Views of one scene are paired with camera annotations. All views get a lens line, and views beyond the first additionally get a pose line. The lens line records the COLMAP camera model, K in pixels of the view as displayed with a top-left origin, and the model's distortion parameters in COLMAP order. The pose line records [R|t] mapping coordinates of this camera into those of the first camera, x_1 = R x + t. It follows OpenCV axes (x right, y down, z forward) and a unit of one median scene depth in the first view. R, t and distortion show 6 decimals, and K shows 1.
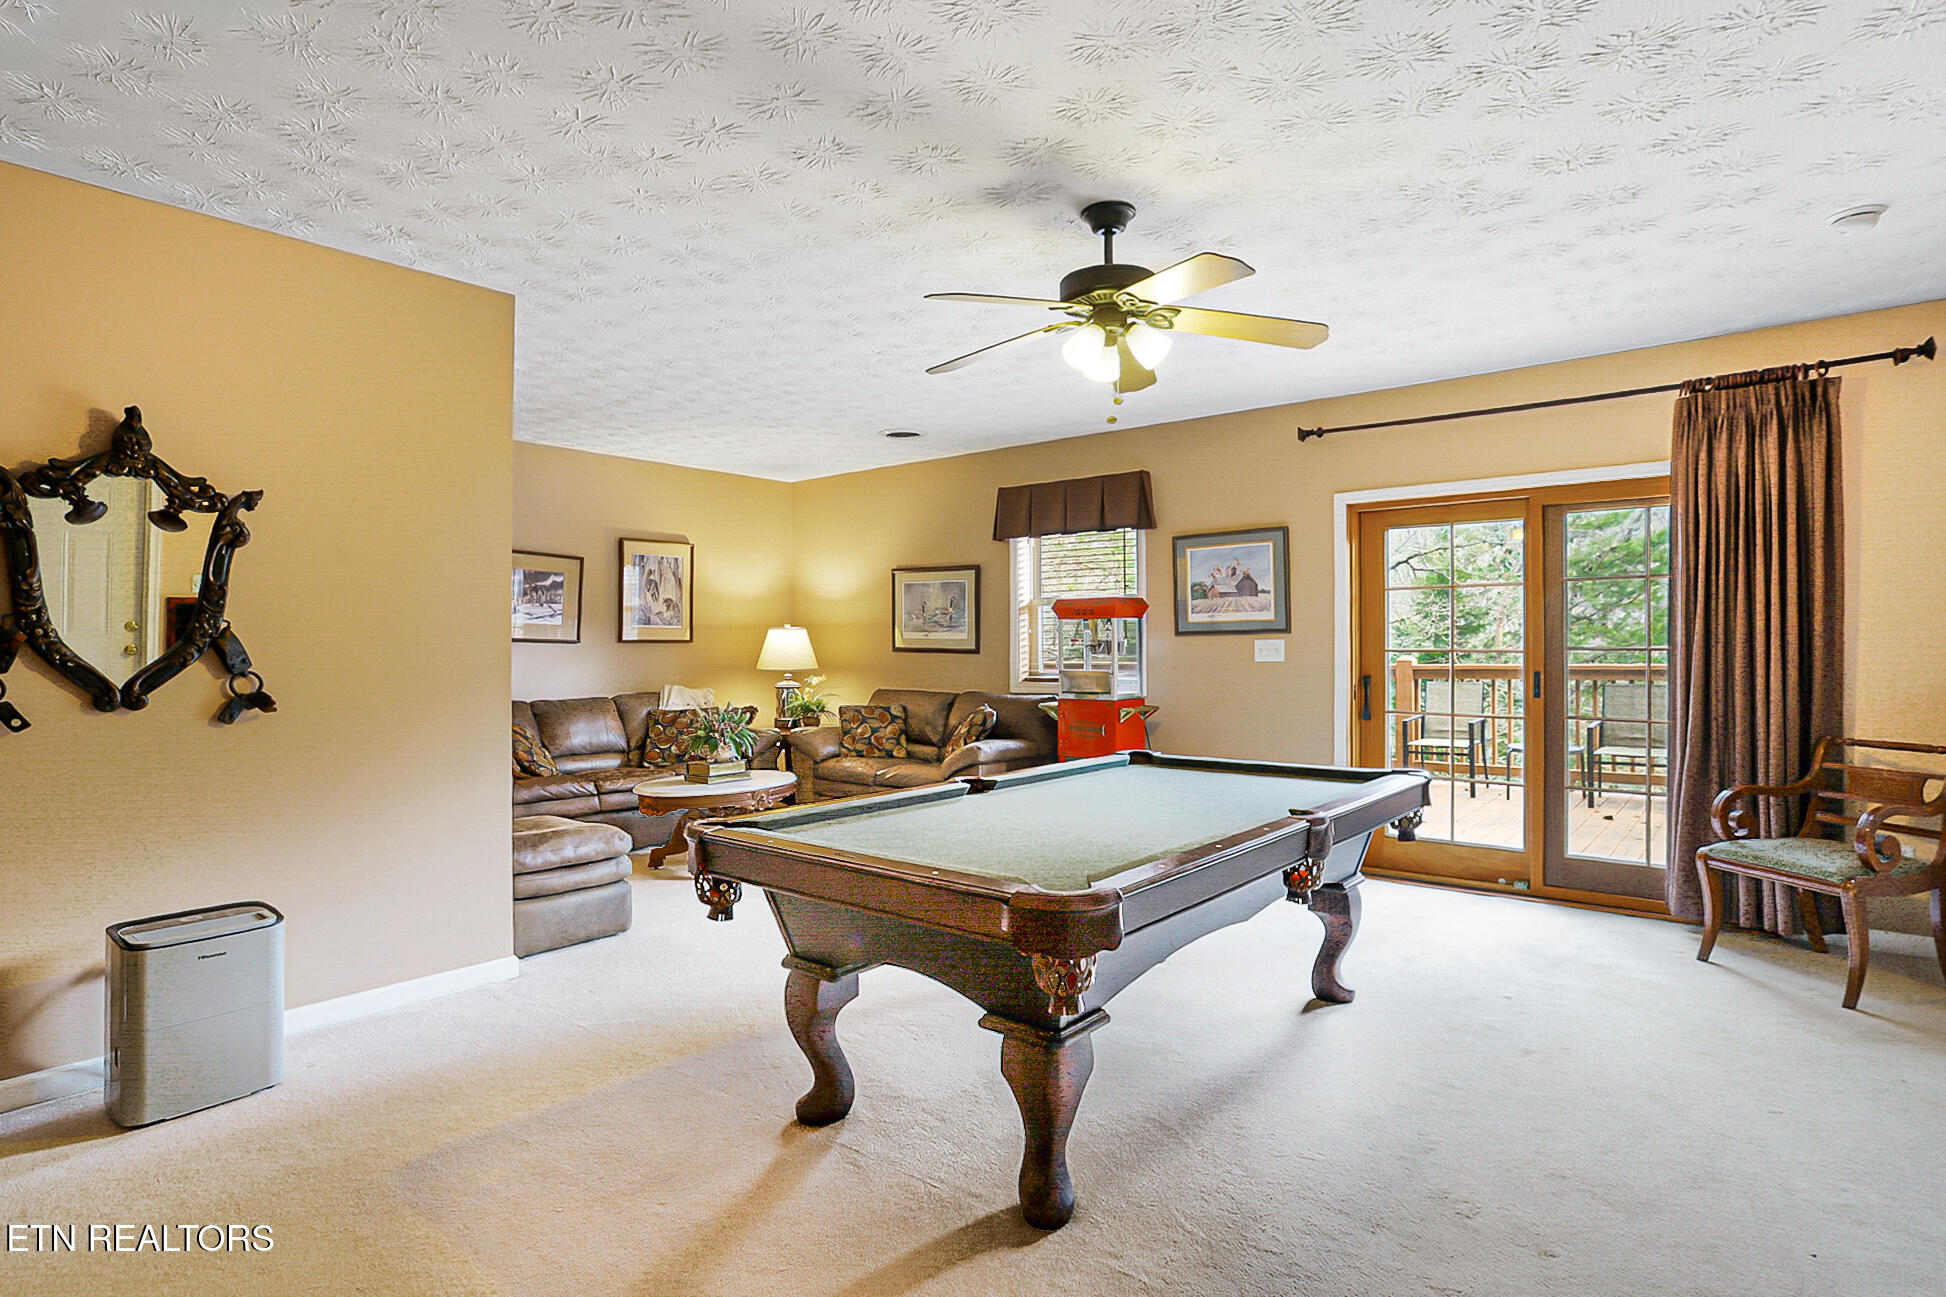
lens RADIAL K [[1016.5, 0, 973.0], [0, 1016.5, 648.5], [0, 0, 1]] dist [-0.021262, 0.001118]
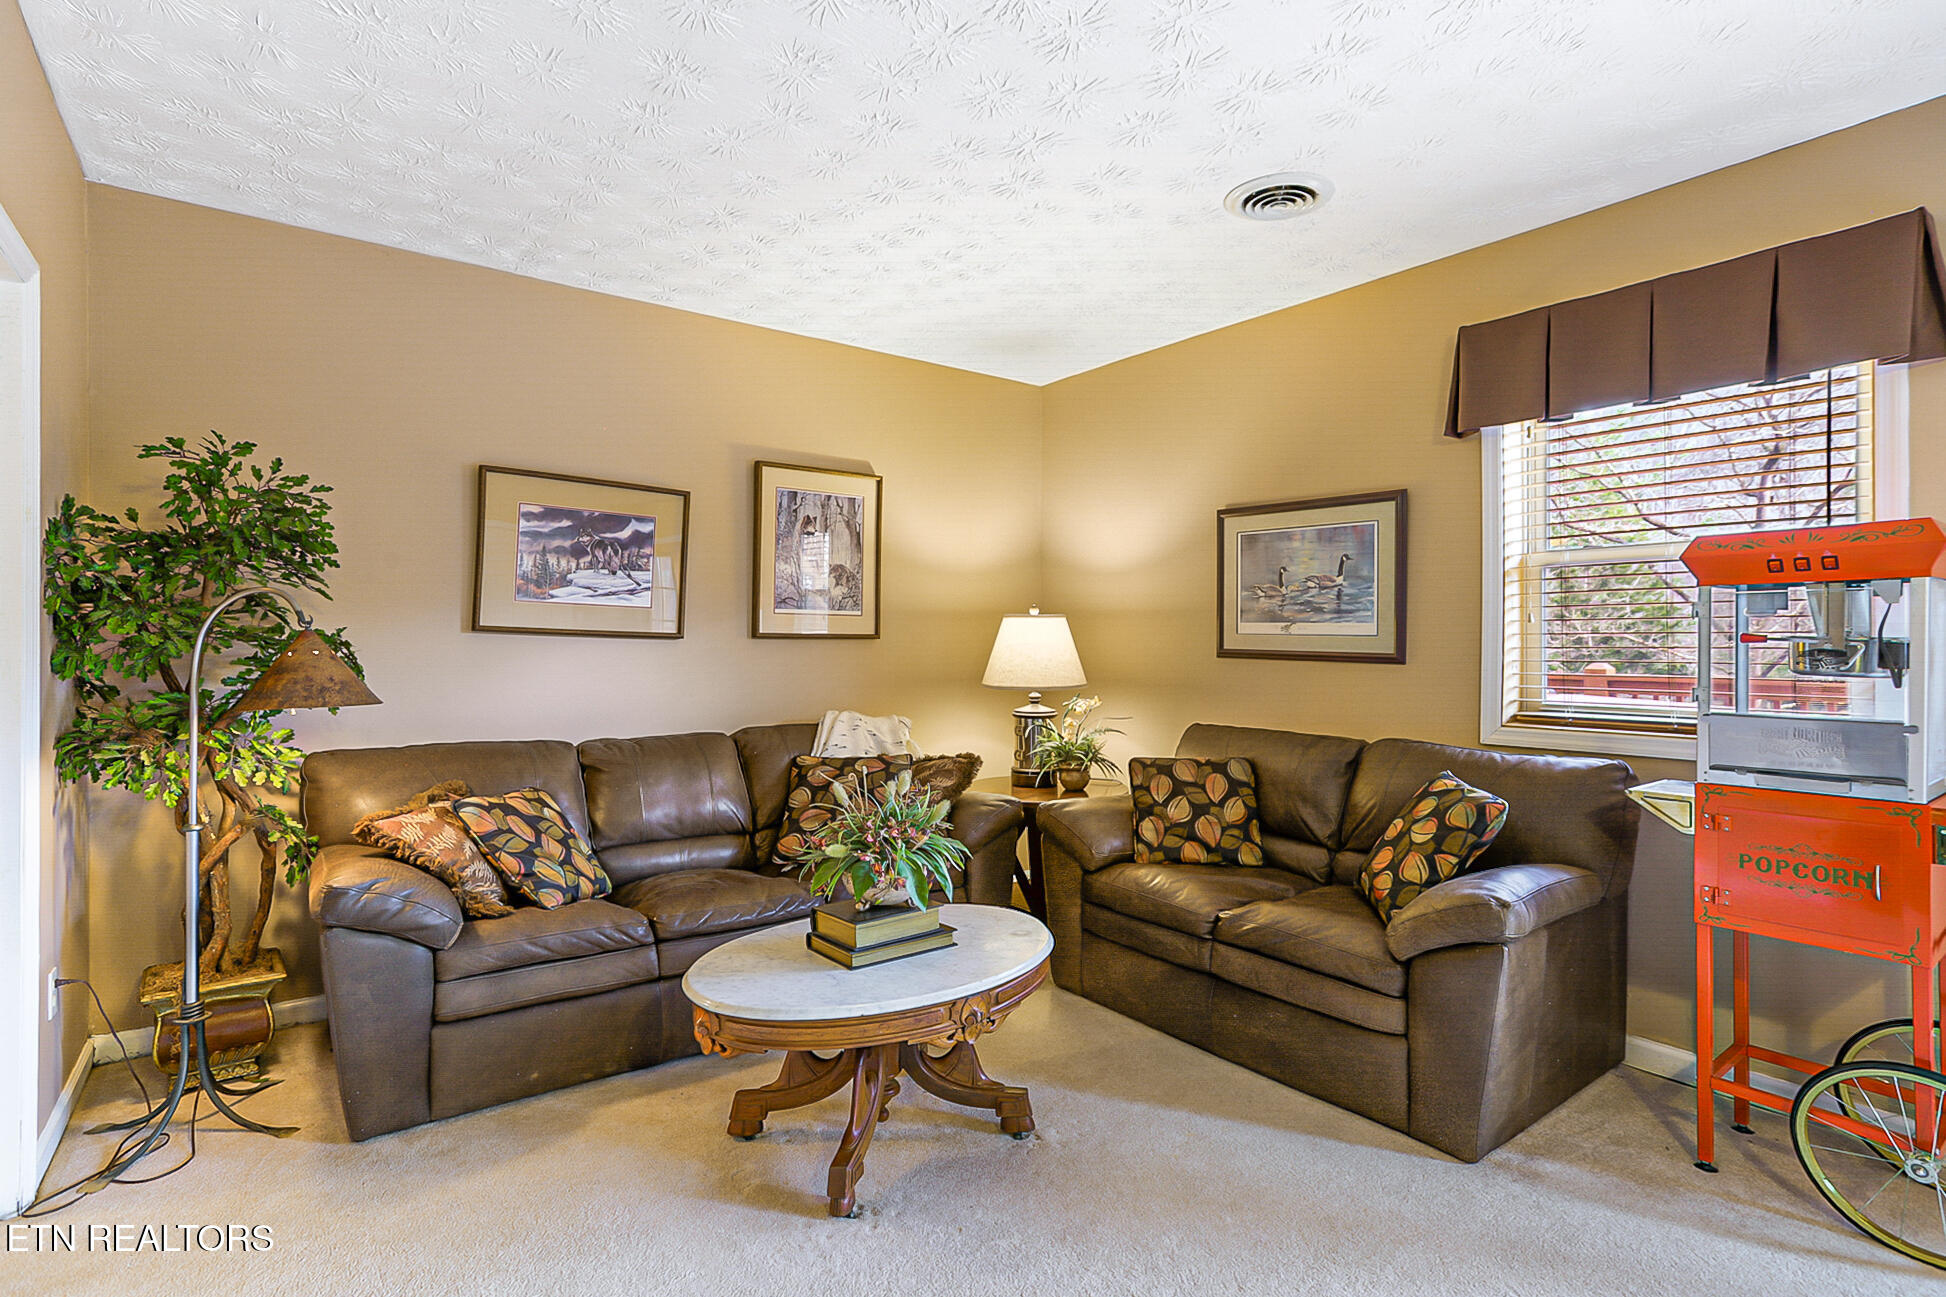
lens RADIAL K [[964.9, 0, 976.8], [0, 964.9, 644.7], [0, 0, 1]] dist [-0.003561, -0.000115]
pose [[0.971601, 0.006139, -0.236545, -0.093651], [-0.006561, 0.999978, -0.000997, -0.002604], [0.236534, 0.002521, 0.971620, 0.507725]]
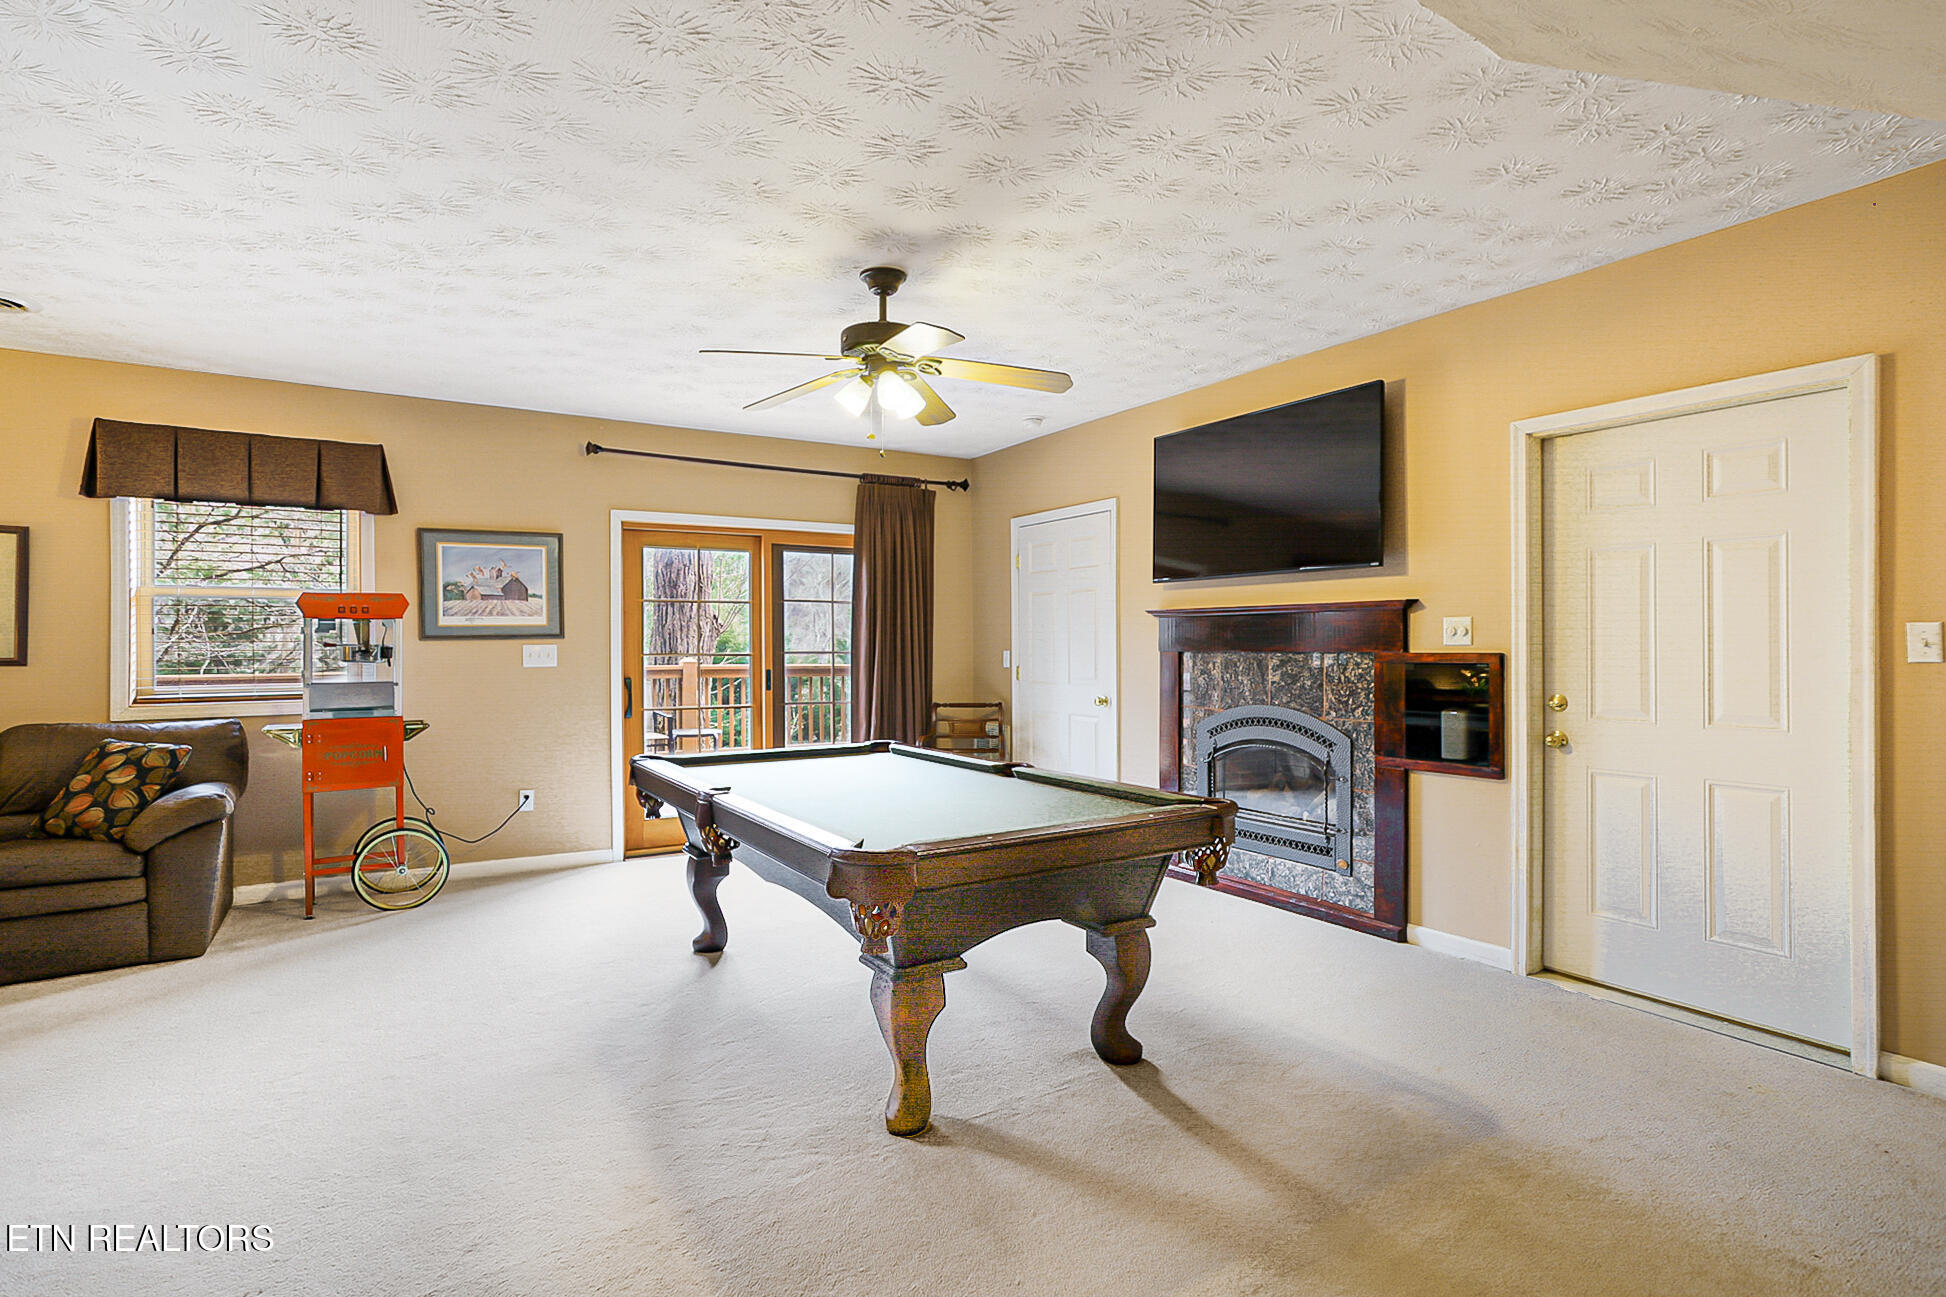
lens RADIAL K [[964.9, 0, 976.8], [0, 964.9, 644.7], [0, 0, 1]] dist [-0.003561, -0.000115]
pose [[0.317357, 0.004354, 0.948296, -0.406739], [0.007322, 0.999948, -0.007041, 0.000949], [-0.948278, 0.009177, 0.317309, 0.251460]]
